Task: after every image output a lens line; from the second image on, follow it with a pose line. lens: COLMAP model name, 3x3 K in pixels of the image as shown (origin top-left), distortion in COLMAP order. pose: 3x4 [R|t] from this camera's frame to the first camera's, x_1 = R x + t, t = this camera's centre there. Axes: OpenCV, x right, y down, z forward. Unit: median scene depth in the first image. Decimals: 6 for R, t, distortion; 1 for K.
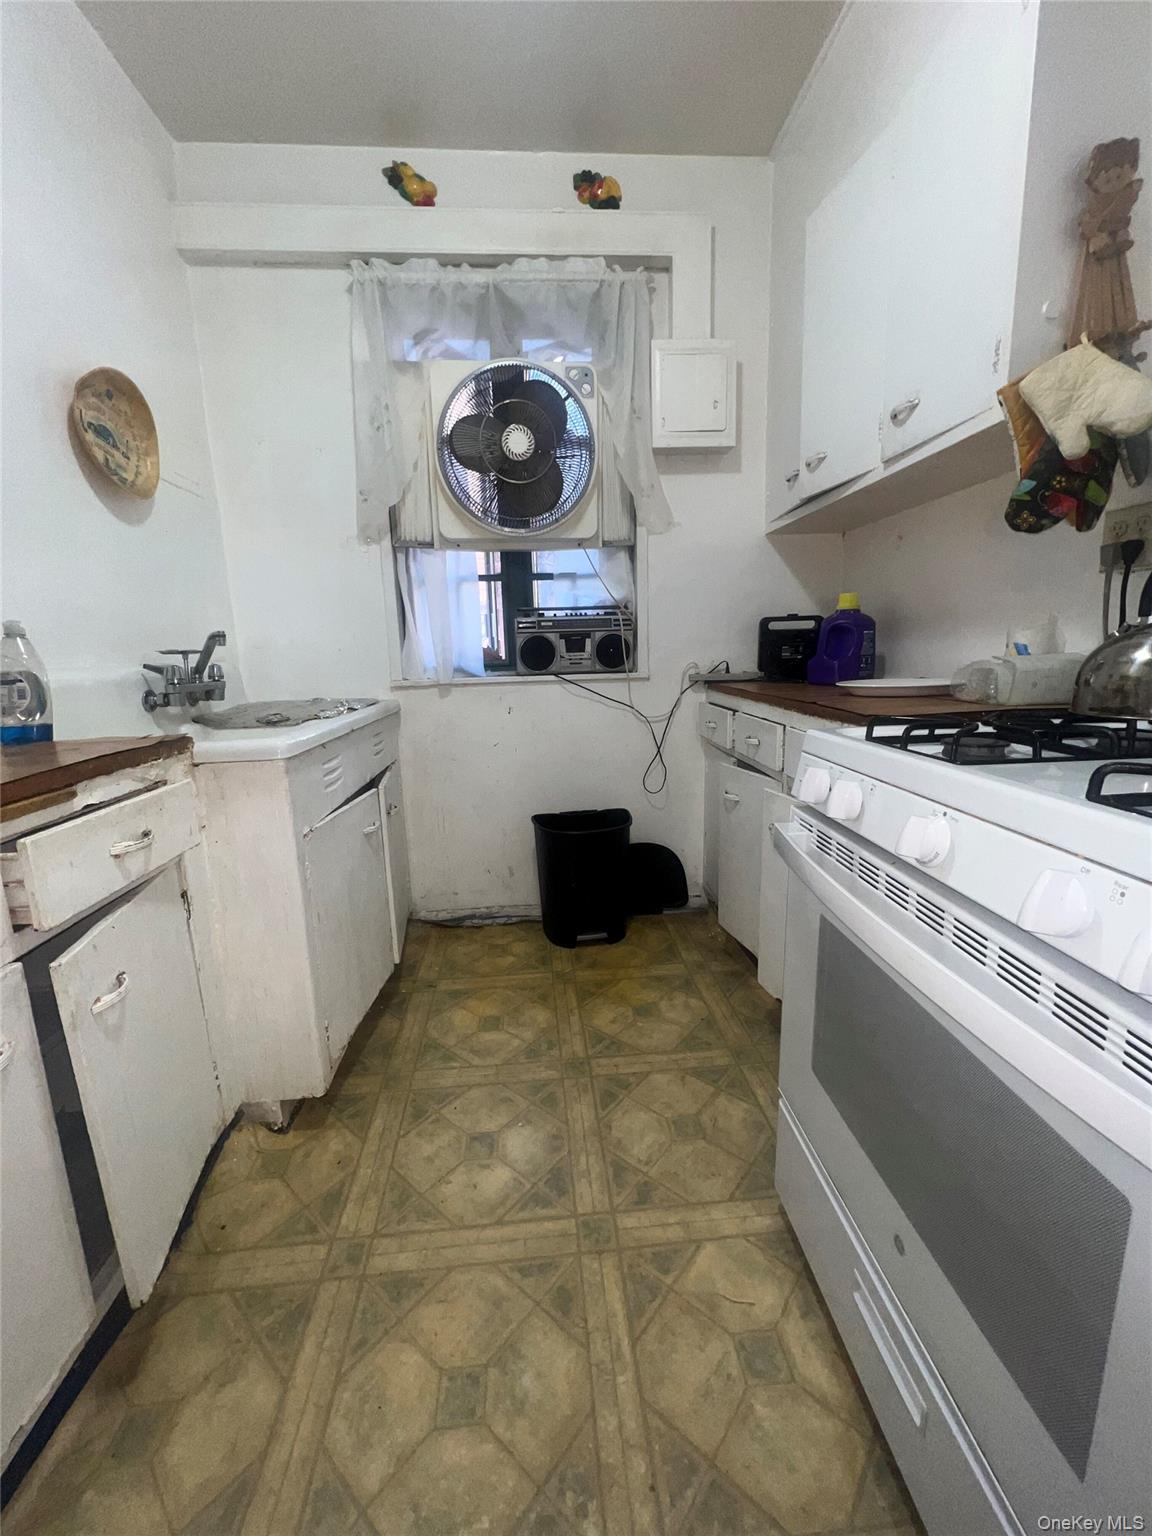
lens RADIAL K [[611.0, 0, 576.1], [0, 611.0, 771.1], [0, 0, 1]] dist [-0.000620, -0.000042]
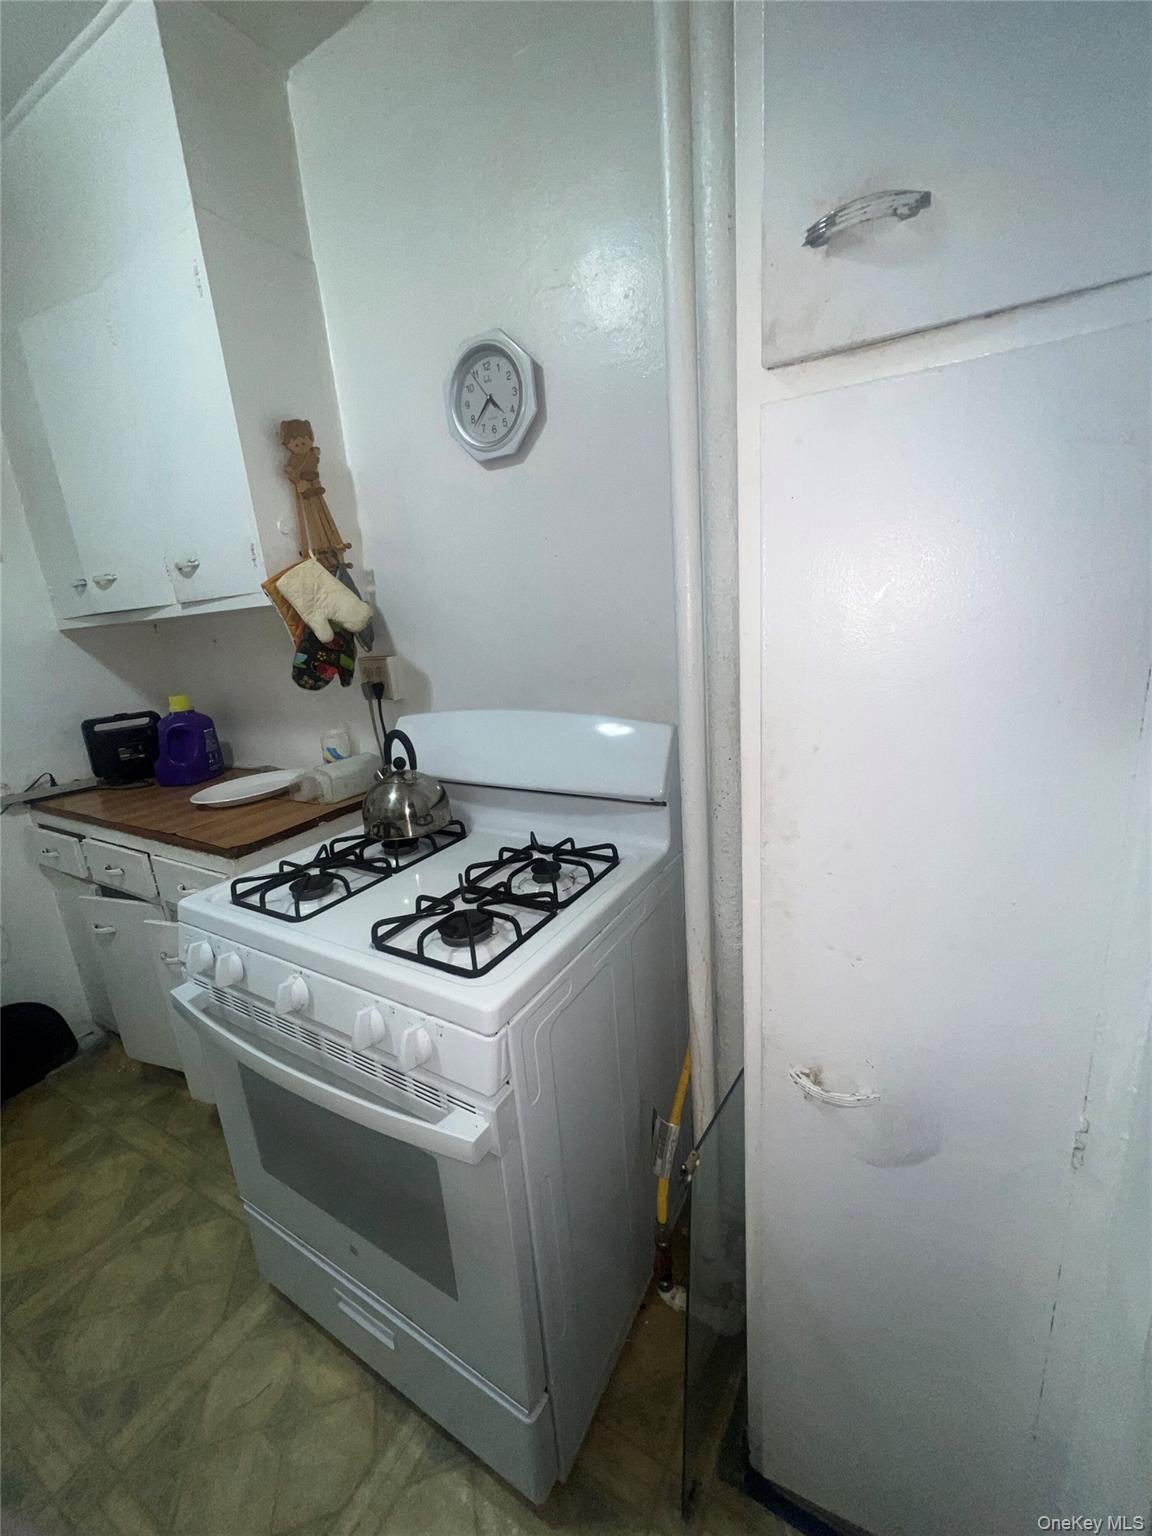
lens RADIAL K [[611.0, 0, 575.7], [0, 611.0, 768.5], [0, 0, 1]] dist [-0.000620, -0.000042]
pose [[0.564722, -0.215039, 0.796773, -0.040940], [0.215871, 0.970332, 0.108879, -0.199302], [-0.796548, 0.110514, 0.594388, -0.213358]]
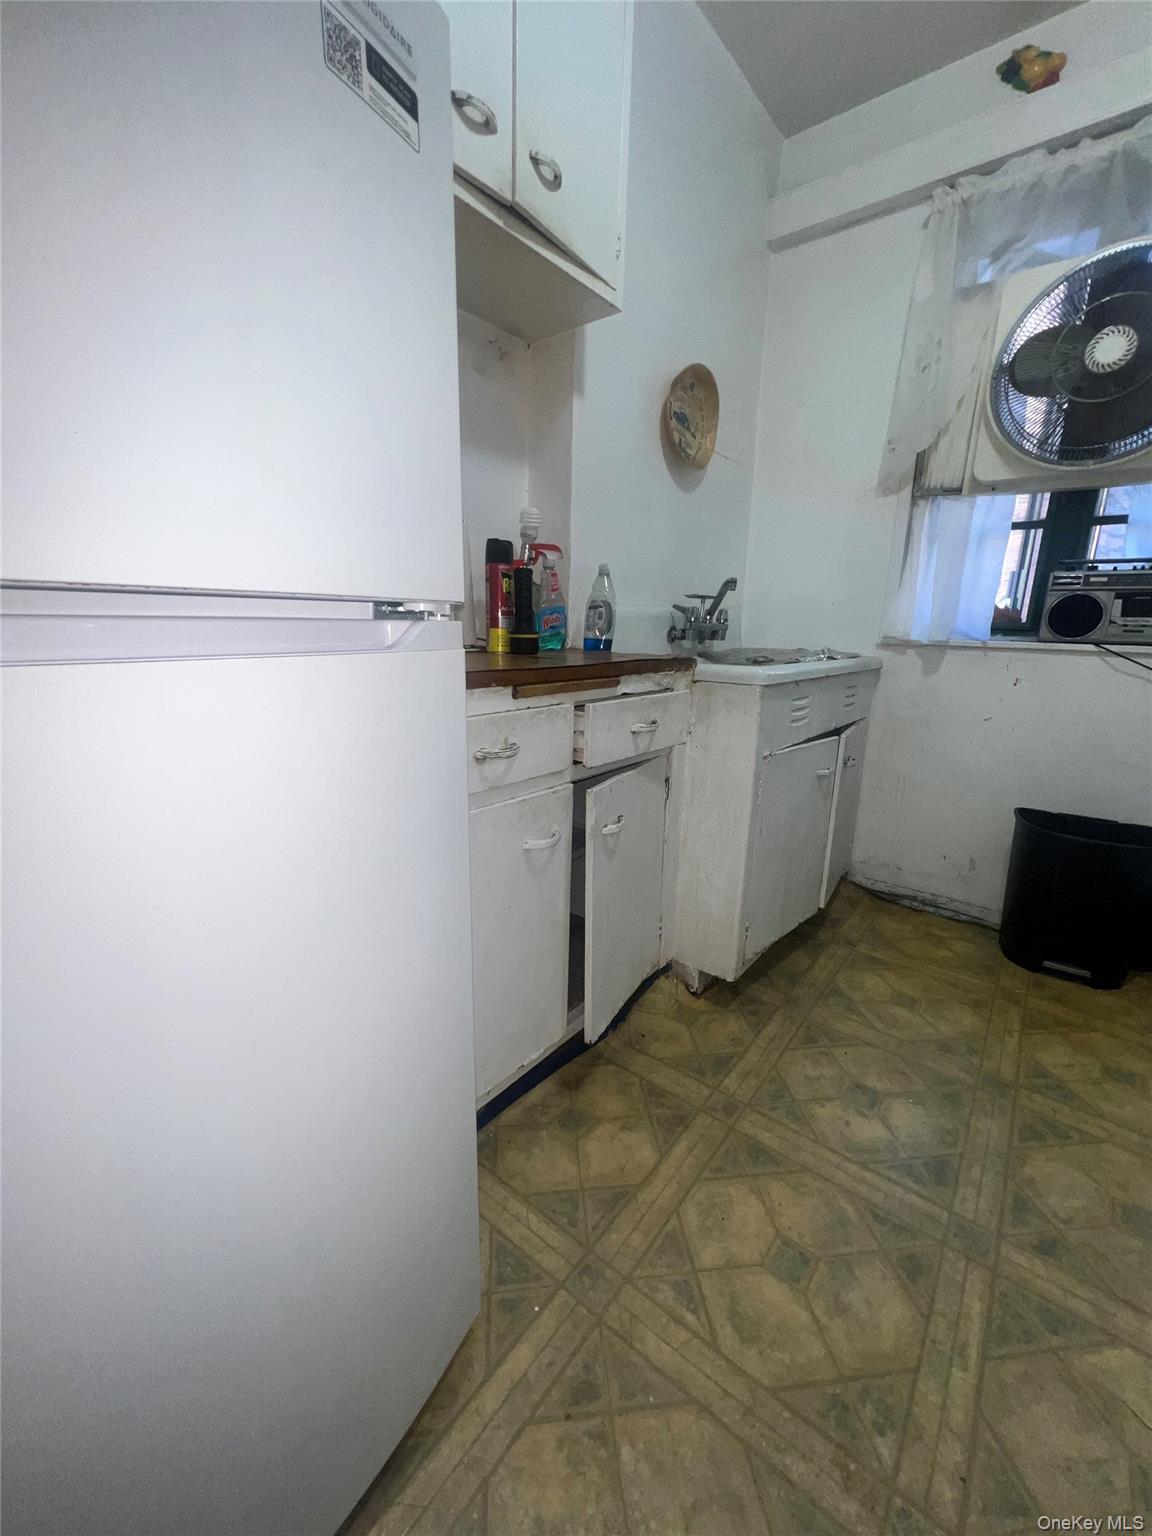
lens RADIAL K [[611.0, 0, 581.5], [0, 611.0, 766.5], [0, 0, 1]] dist [-0.000620, -0.000042]
pose [[0.732653, 0.202491, -0.649783, 0.044929], [-0.175862, 0.978618, 0.106674, 0.058912], [0.657489, 0.036117, 0.752598, -0.070699]]
